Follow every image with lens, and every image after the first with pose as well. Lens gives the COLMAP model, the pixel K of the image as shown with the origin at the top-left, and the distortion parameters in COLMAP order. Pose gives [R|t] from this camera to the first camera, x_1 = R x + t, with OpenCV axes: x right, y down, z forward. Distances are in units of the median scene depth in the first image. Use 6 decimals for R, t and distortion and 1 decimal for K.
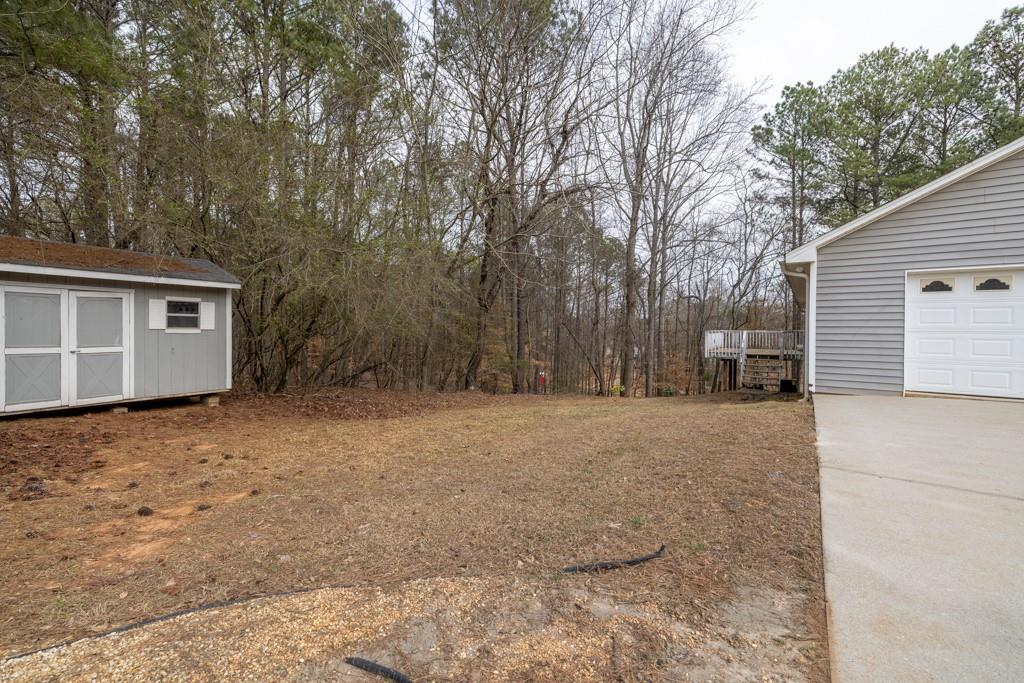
lens RADIAL K [[429.8, 0, 510.7], [0, 429.8, 334.8], [0, 0, 1]] dist [0.004368, 0.000433]
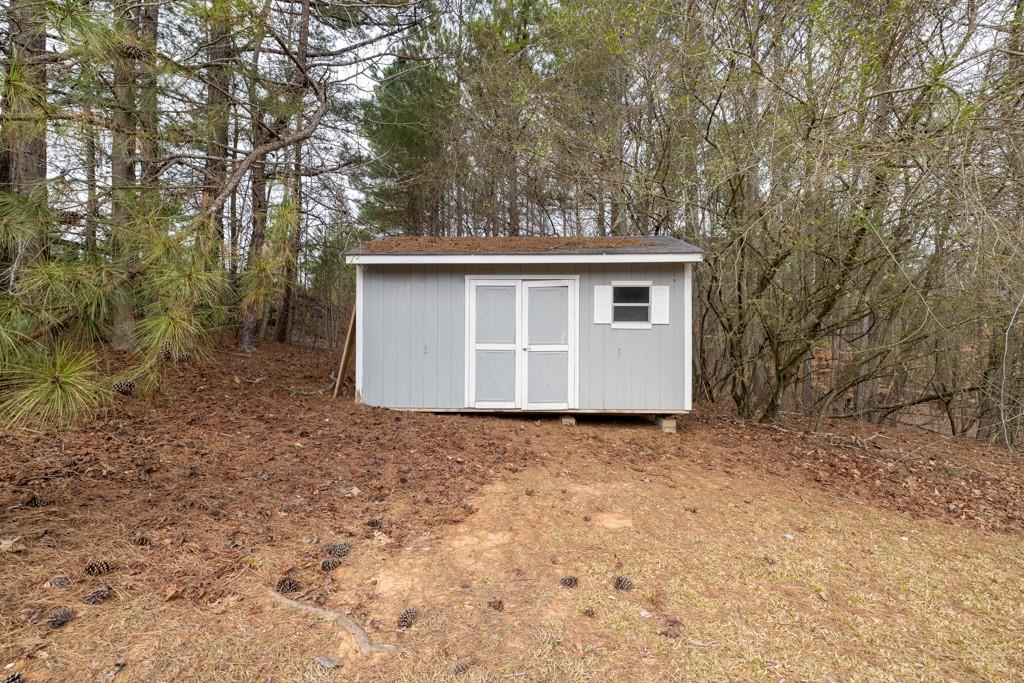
lens RADIAL K [[429.8, 0, 510.3], [0, 429.8, 342.1], [0, 0, 1]] dist [0.004368, 0.000433]
pose [[0.498825, -0.006105, -0.866681, -0.233323], [-0.009073, 0.999884, -0.012265, 0.032235], [0.866655, 0.013982, 0.498711, 0.475416]]
